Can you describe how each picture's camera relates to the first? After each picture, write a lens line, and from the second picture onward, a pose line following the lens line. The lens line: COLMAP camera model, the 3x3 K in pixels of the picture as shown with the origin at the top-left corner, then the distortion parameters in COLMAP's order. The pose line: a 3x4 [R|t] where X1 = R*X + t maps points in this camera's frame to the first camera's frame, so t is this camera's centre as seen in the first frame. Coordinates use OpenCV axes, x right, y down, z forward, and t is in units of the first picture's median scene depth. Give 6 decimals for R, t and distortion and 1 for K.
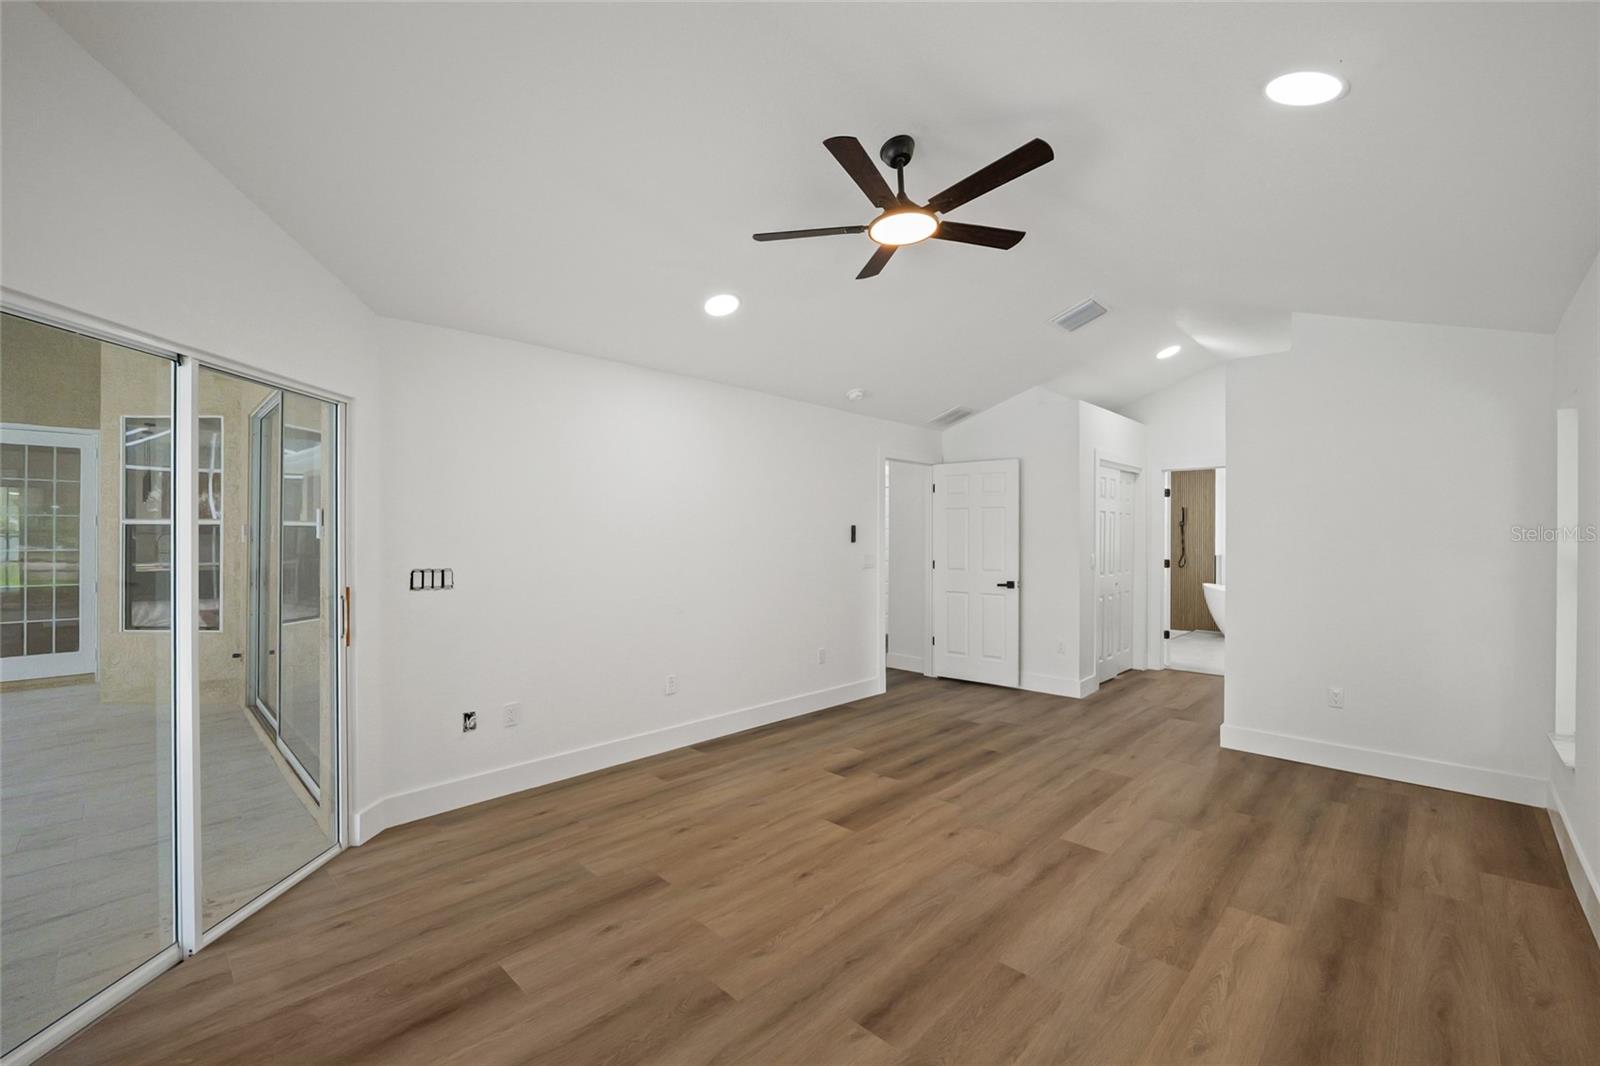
lens RADIAL K [[658.5, 0, 791.1], [0, 658.5, 533.6], [0, 0, 1]] dist [-0.002063, 0.000330]
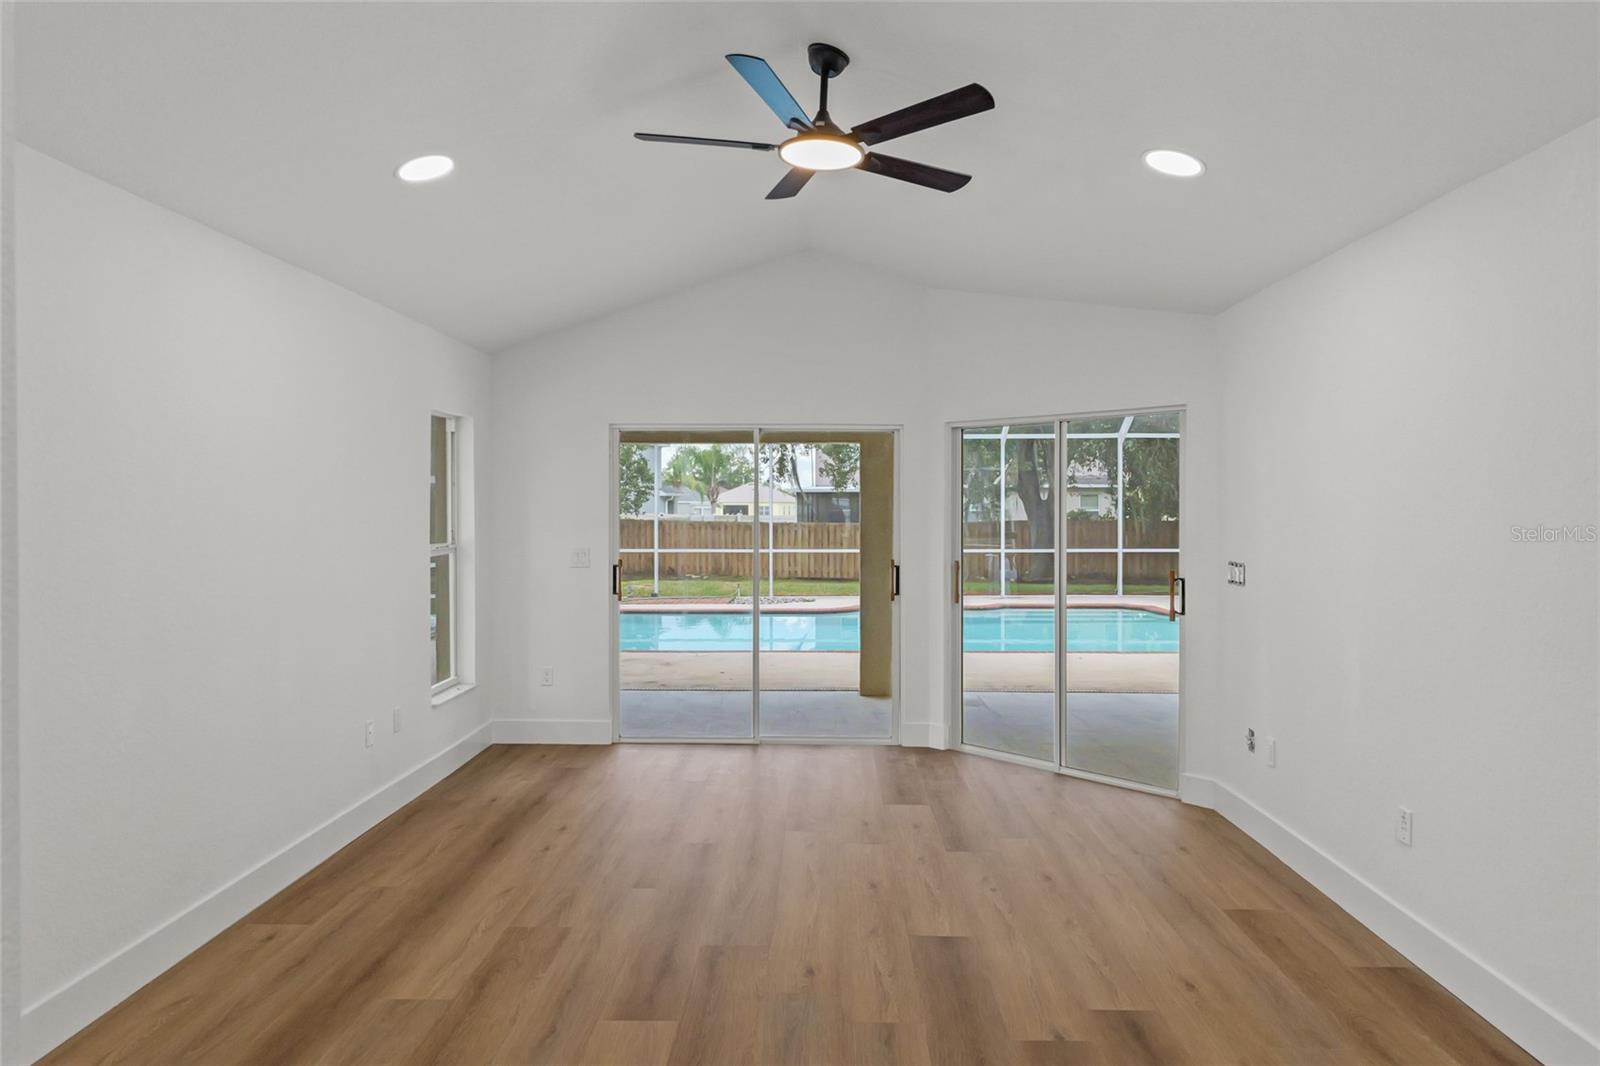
lens RADIAL K [[1033.4, 0, 794.8], [0, 1033.4, 529.4], [0, 0, 1]] dist [-0.008536, -0.003028]
pose [[-0.730148, 0.007846, -0.683244, 0.952475], [-0.002596, 0.999895, 0.014256, -0.009280], [0.683284, 0.012182, -0.730051, 1.718522]]
